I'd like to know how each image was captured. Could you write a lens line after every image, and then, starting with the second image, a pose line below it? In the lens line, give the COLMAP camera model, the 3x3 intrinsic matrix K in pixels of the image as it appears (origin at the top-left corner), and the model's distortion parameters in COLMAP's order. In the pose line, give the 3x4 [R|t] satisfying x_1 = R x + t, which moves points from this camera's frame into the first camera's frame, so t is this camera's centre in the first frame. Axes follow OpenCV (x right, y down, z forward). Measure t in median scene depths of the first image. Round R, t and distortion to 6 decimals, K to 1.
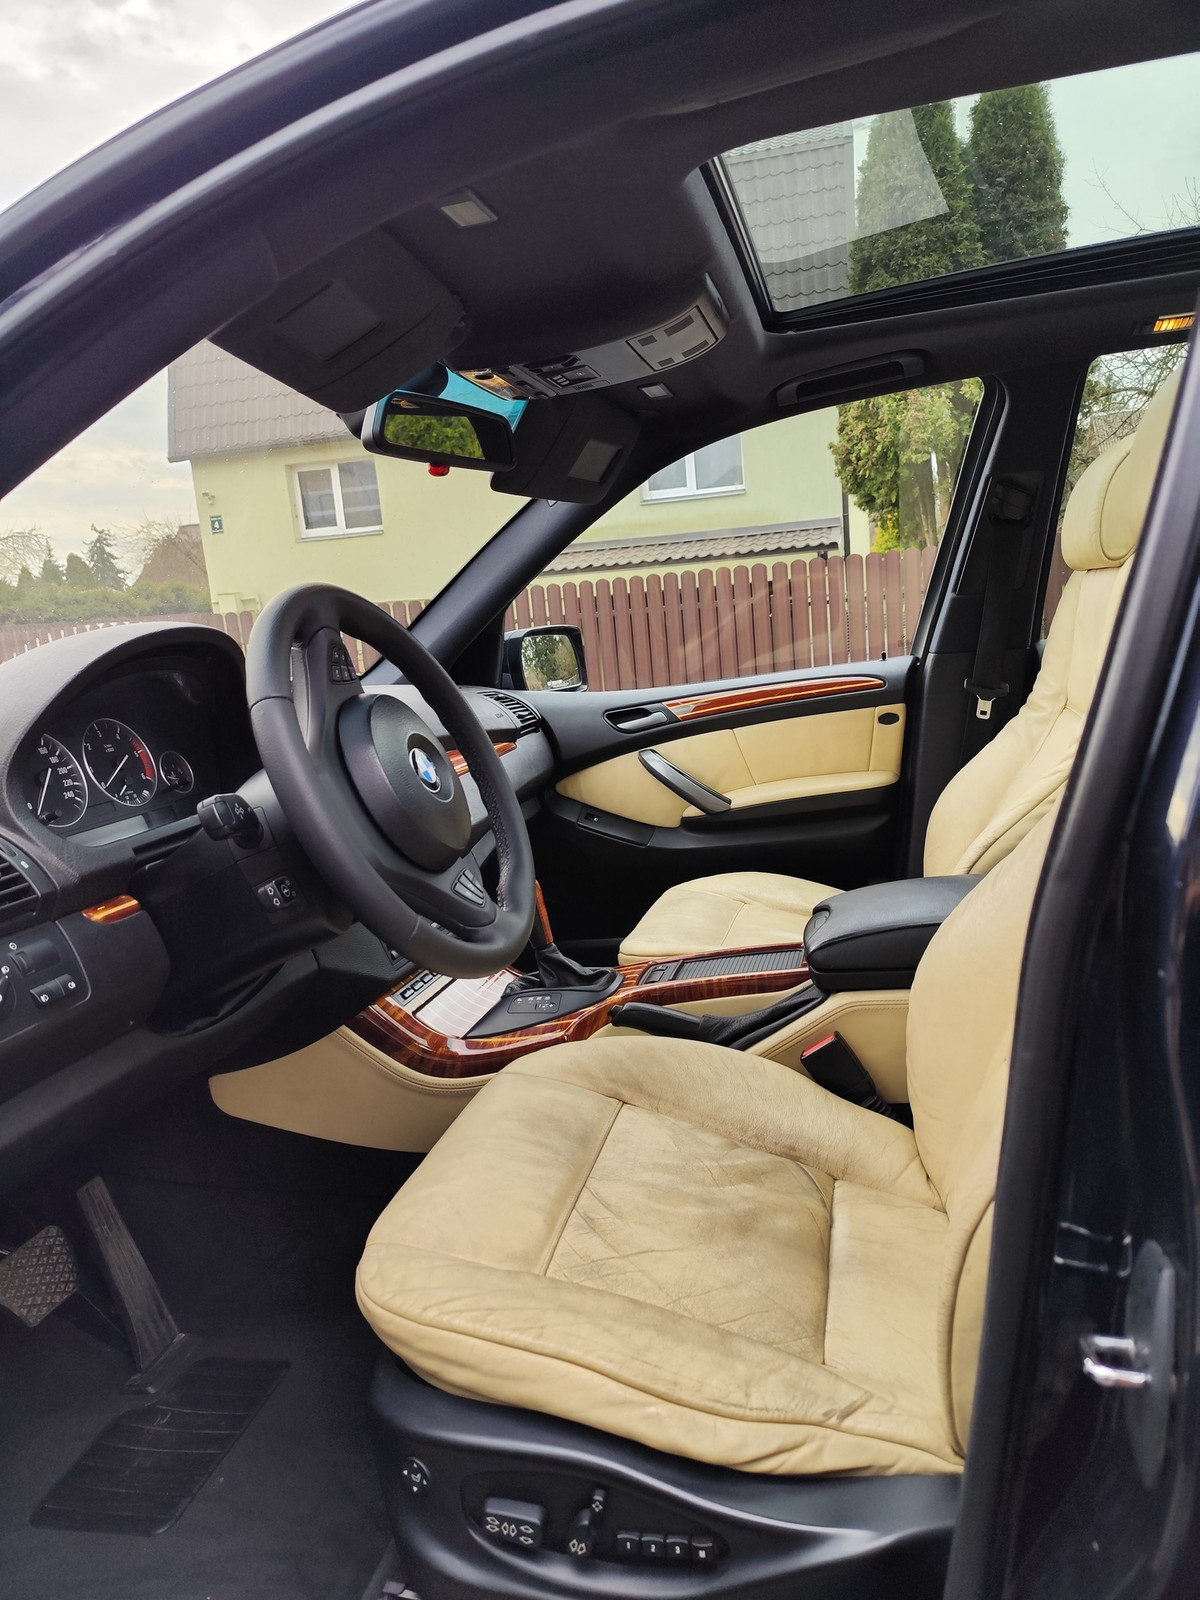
lens RADIAL K [[1083.5, 0, 631.3], [0, 1083.5, 793.1], [0, 0, 1]] dist [0.020280, -0.030061]
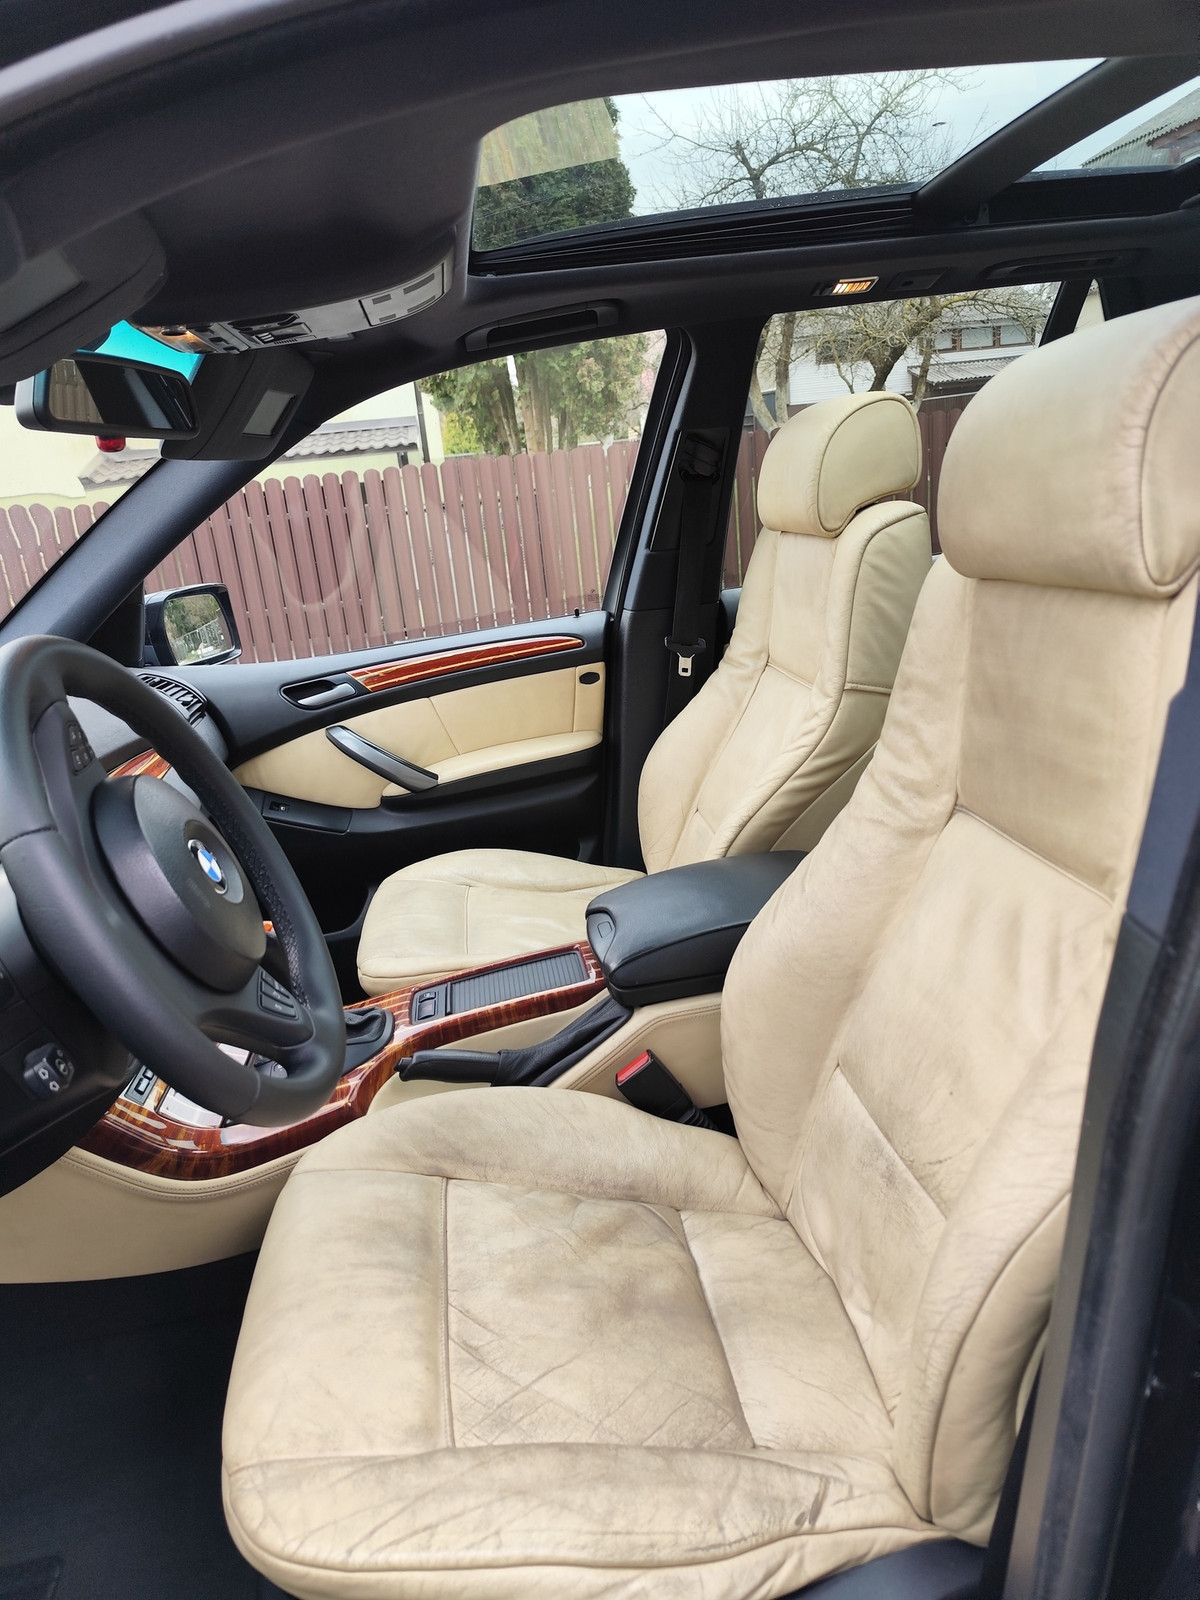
lens RADIAL K [[1083.5, 0, 631.3], [0, 1083.5, 793.1], [0, 0, 1]] dist [0.020280, -0.030061]
pose [[0.934589, -0.101467, 0.340951, -0.128669], [0.073123, 0.992787, 0.095015, -0.098834], [-0.348133, -0.063869, 0.935267, 0.112768]]
